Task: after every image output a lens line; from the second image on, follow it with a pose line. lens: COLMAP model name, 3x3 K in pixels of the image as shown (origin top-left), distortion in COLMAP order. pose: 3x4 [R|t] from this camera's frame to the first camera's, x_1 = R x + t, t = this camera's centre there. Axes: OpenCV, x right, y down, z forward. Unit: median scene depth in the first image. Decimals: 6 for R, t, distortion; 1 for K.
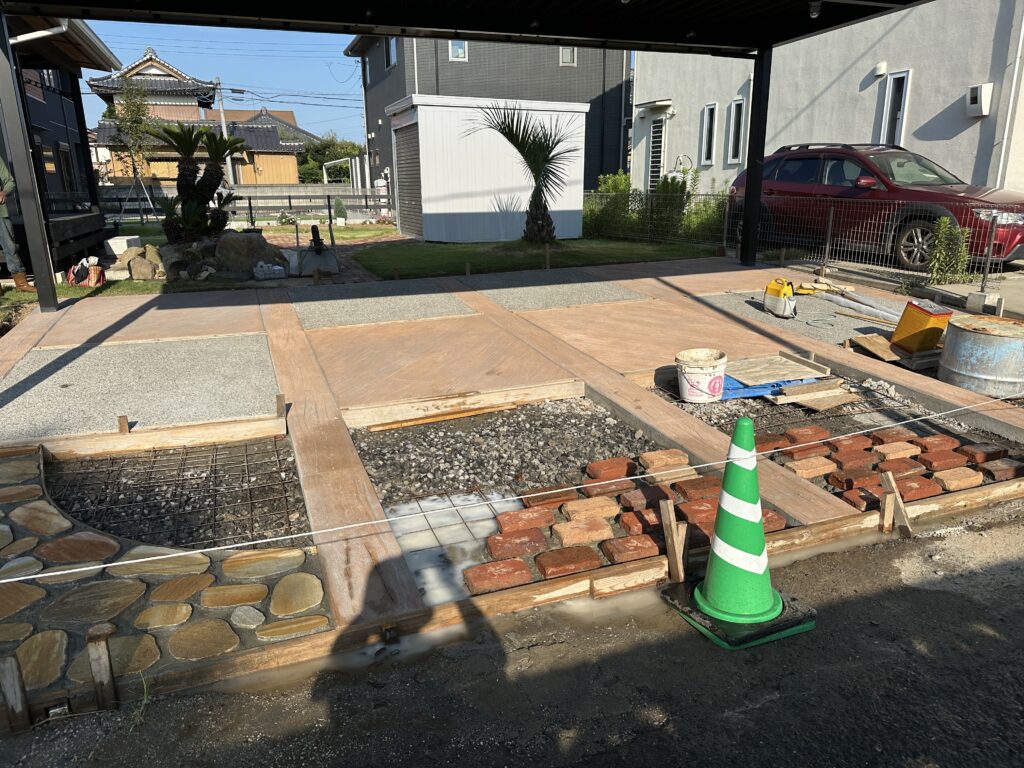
lens RADIAL K [[721.1, 0, 512.0], [0, 721.1, 384.0], [0, 0, 1]] dist [0.107768, -0.150288]
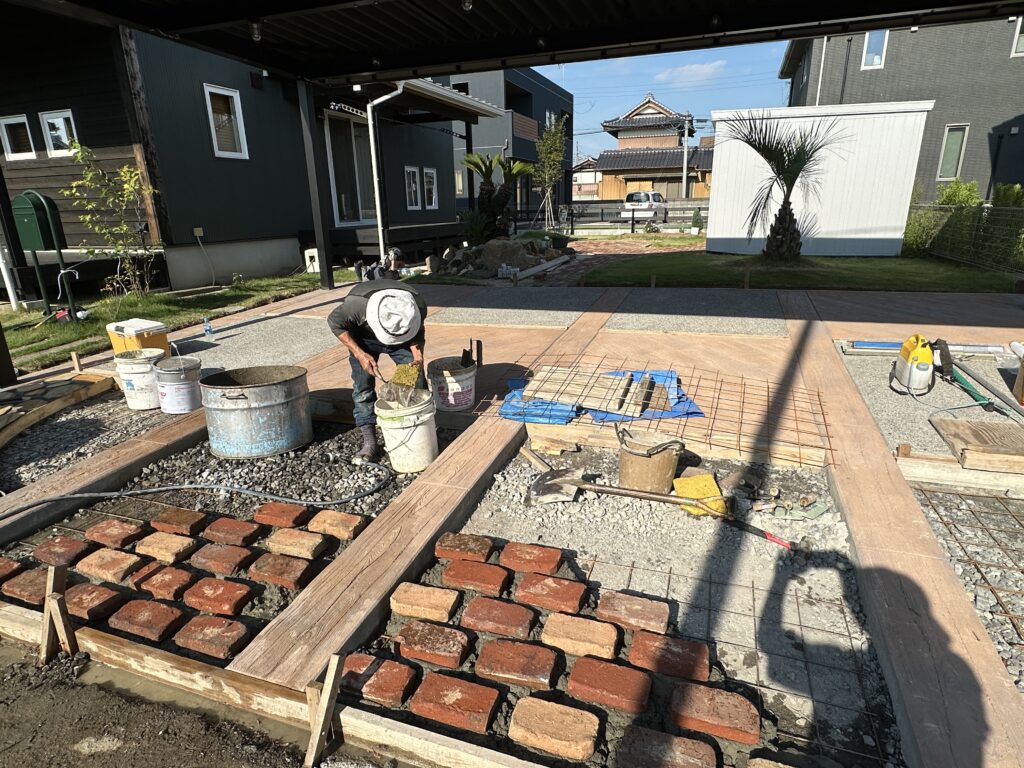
lens RADIAL K [[586.5, 0, 511.2], [0, 586.5, 390.5], [0, 0, 1]] dist [-0.002770, 0.000477]
pose [[0.756093, 0.195117, -0.624702, 0.315136], [-0.162793, 0.980594, 0.109242, -0.064666], [0.633894, 0.019100, 0.773184, 0.236283]]
